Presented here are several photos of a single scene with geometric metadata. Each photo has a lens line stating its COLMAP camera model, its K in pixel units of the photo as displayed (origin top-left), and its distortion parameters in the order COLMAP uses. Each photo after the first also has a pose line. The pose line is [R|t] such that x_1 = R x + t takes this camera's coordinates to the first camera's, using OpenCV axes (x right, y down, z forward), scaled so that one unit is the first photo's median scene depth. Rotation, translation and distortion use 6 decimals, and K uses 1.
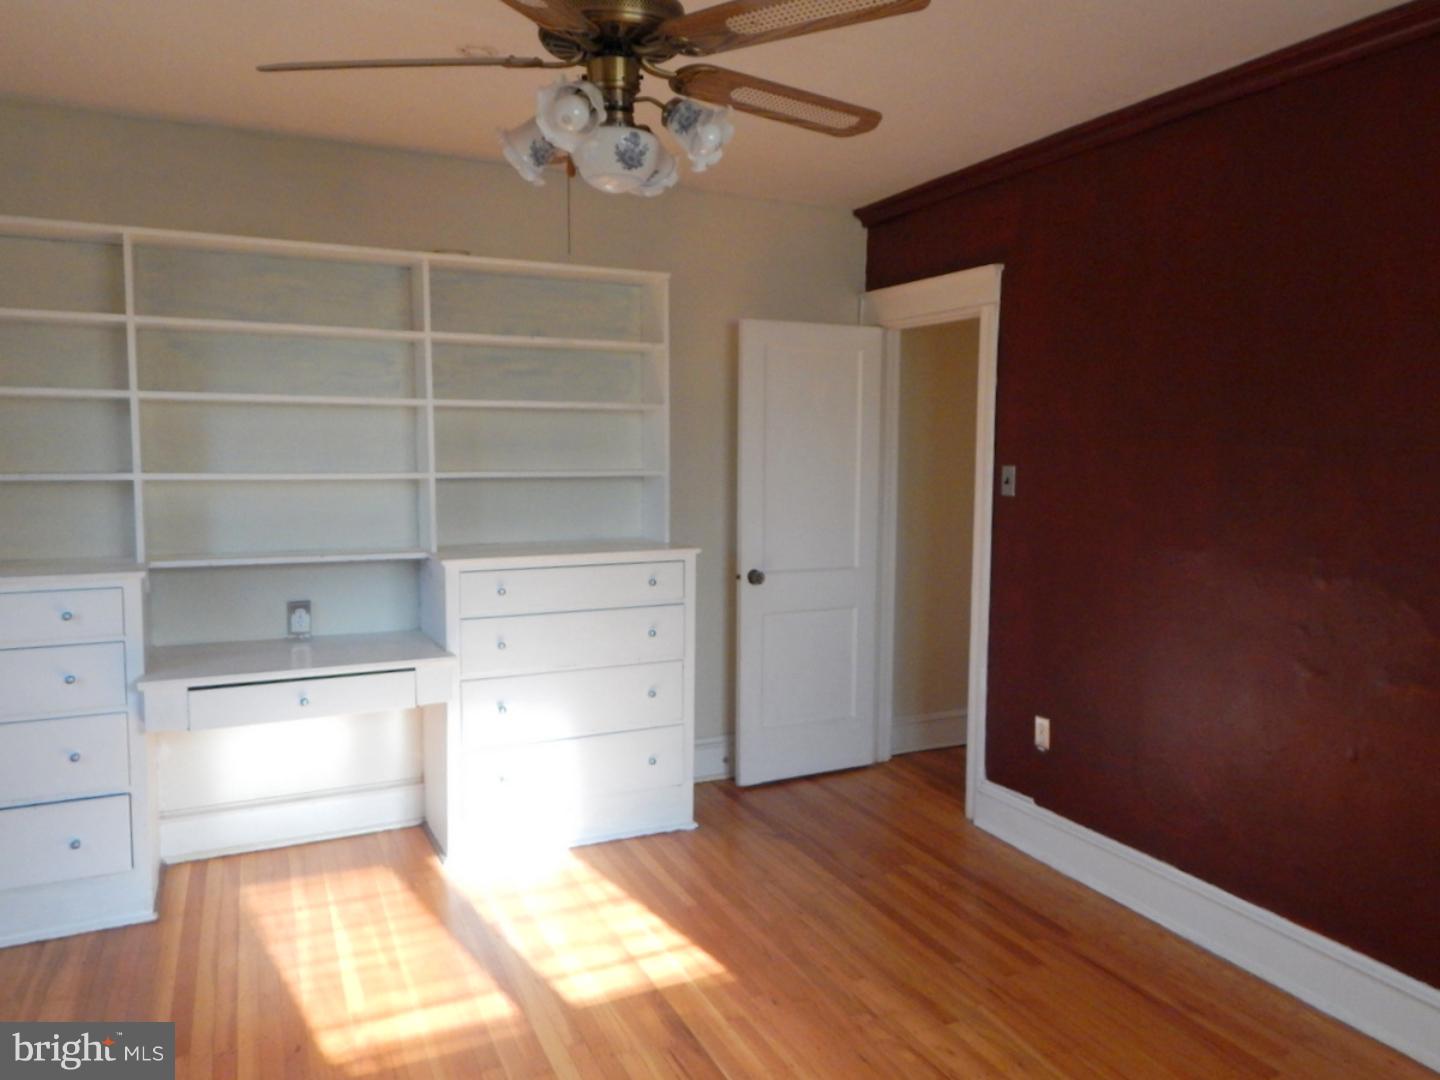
lens RADIAL K [[1031.2, 0, 720.0], [0, 1031.2, 540.0], [0, 0, 1]] dist [0.061168, 0.001874]
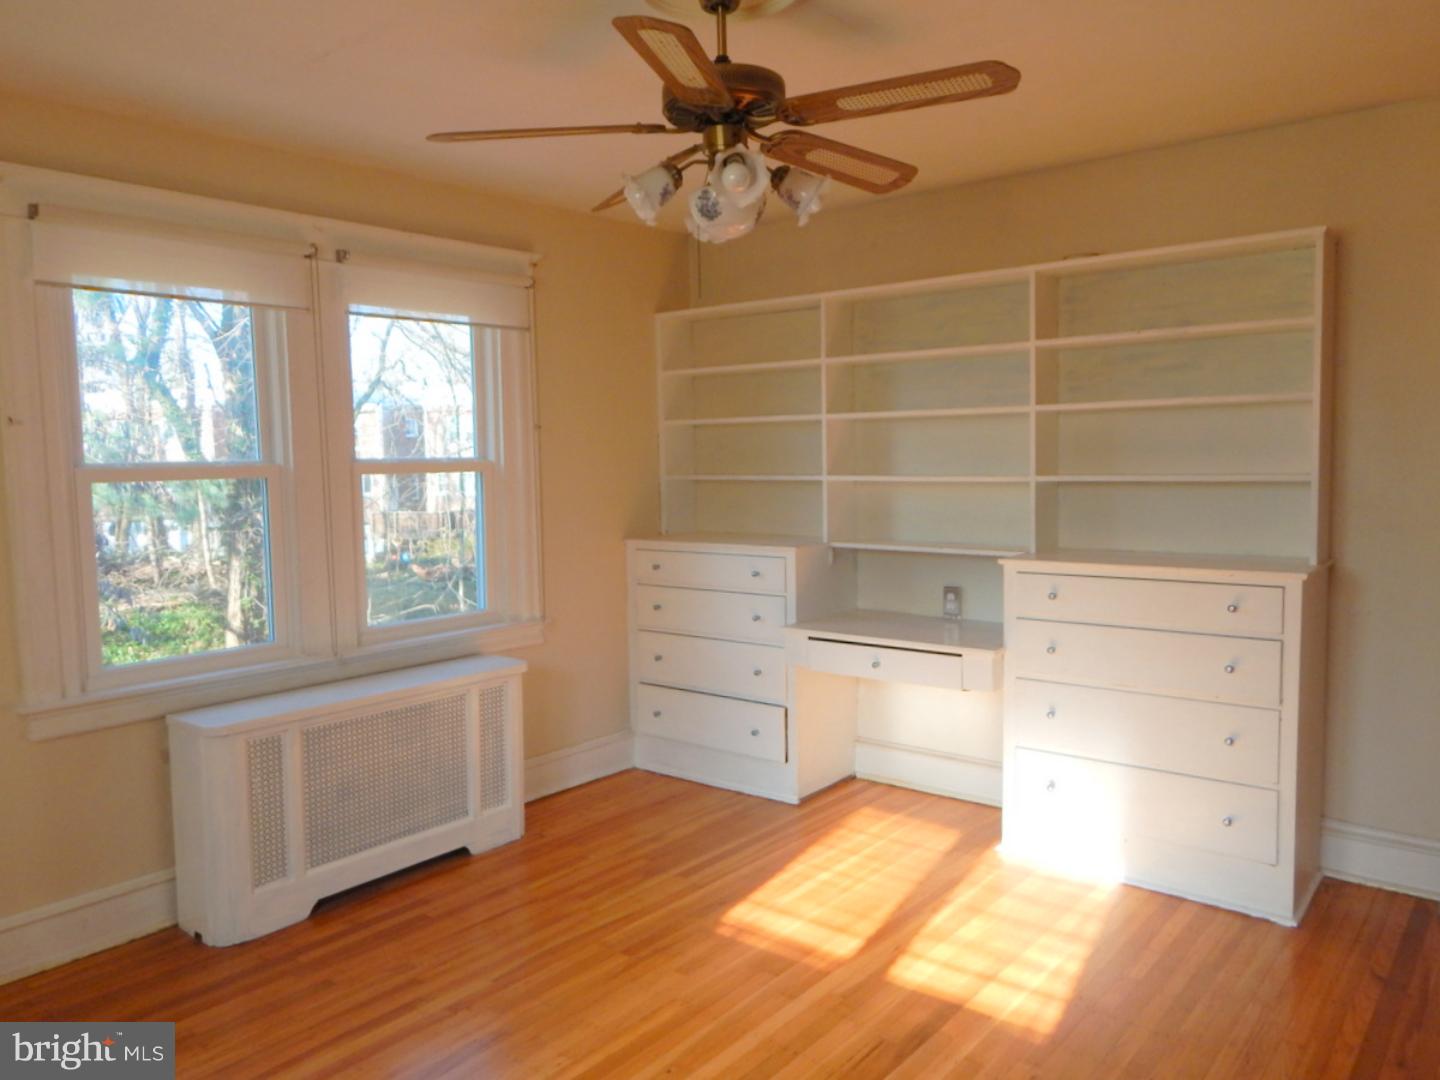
lens RADIAL K [[1031.2, 0, 720.0], [0, 1031.2, 540.0], [0, 0, 1]] dist [0.061168, 0.001874]
pose [[0.468655, 0.063252, -0.881114, 0.572092], [-0.065246, 0.997187, 0.036881, -0.021983], [0.880968, 0.040205, 0.471464, 0.274560]]
